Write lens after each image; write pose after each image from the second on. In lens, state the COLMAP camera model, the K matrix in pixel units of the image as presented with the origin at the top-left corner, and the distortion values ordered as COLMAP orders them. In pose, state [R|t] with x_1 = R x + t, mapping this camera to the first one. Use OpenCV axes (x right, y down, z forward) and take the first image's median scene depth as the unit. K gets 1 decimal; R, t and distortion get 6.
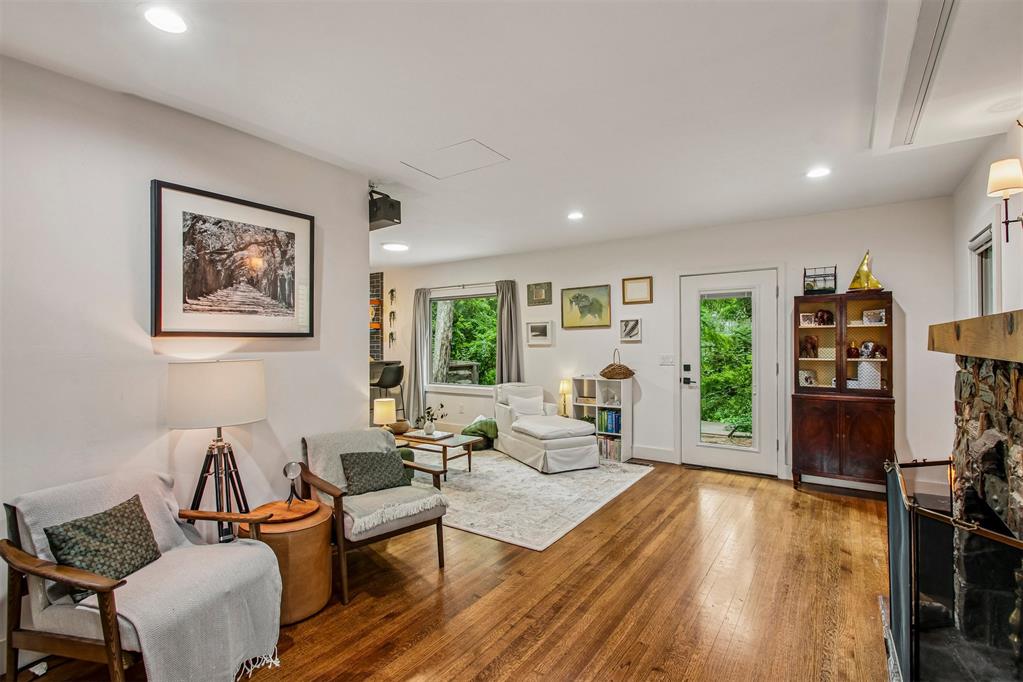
lens RADIAL K [[478.3, 0, 507.2], [0, 478.3, 342.1], [0, 0, 1]] dist [0.007542, -0.006418]
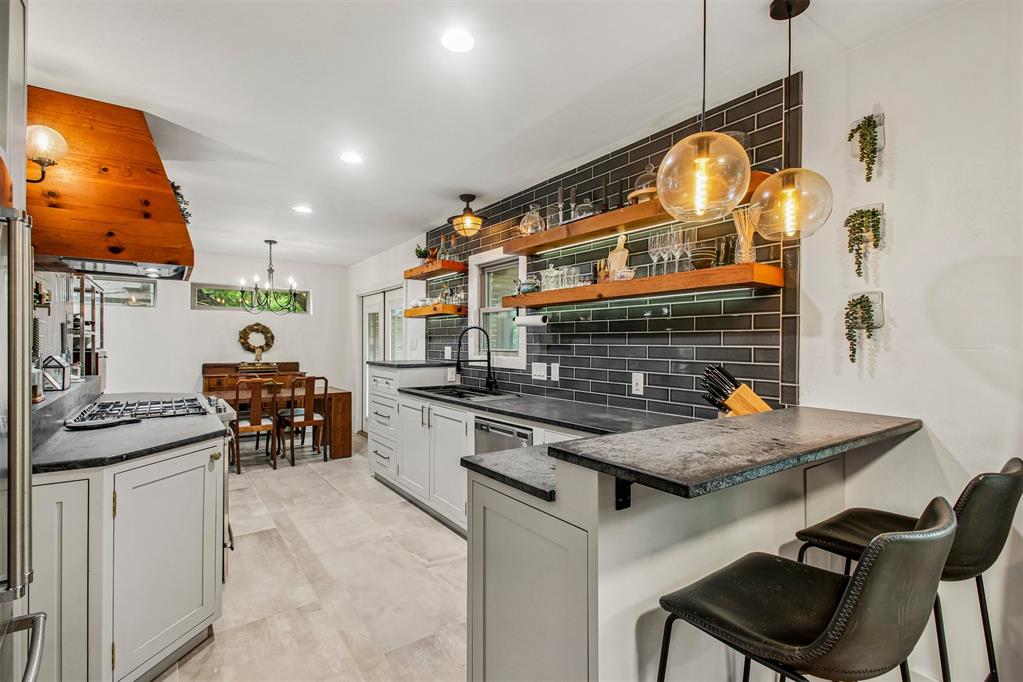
lens RADIAL K [[478.3, 0, 518.9], [0, 478.3, 343.2], [0, 0, 1]] dist [0.007542, -0.006418]
pose [[0.944602, 0.007957, -0.328123, -0.911608], [-0.006744, 0.999966, 0.004833, 0.008435], [0.328150, -0.002352, 0.944623, 1.978079]]
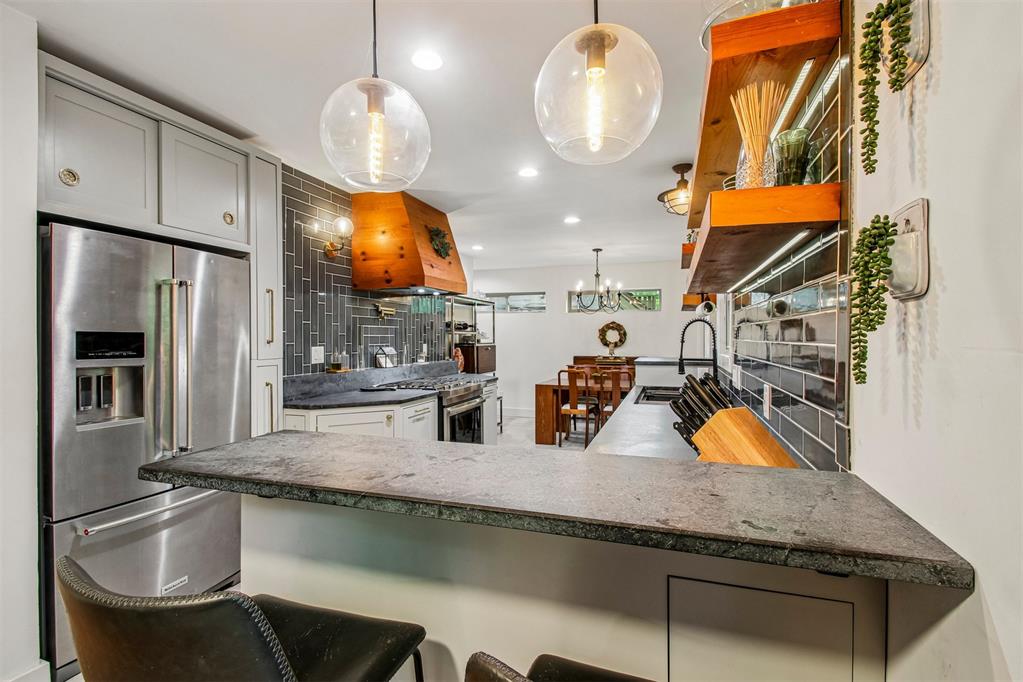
lens RADIAL K [[478.3, 0, 505.3], [0, 478.3, 343.7], [0, 0, 1]] dist [0.007542, -0.006418]
pose [[0.272497, 0.013154, -0.962067, -0.471467], [0.005632, 0.999868, 0.015266, 0.009036], [0.962140, -0.009578, 0.272387, 2.501404]]
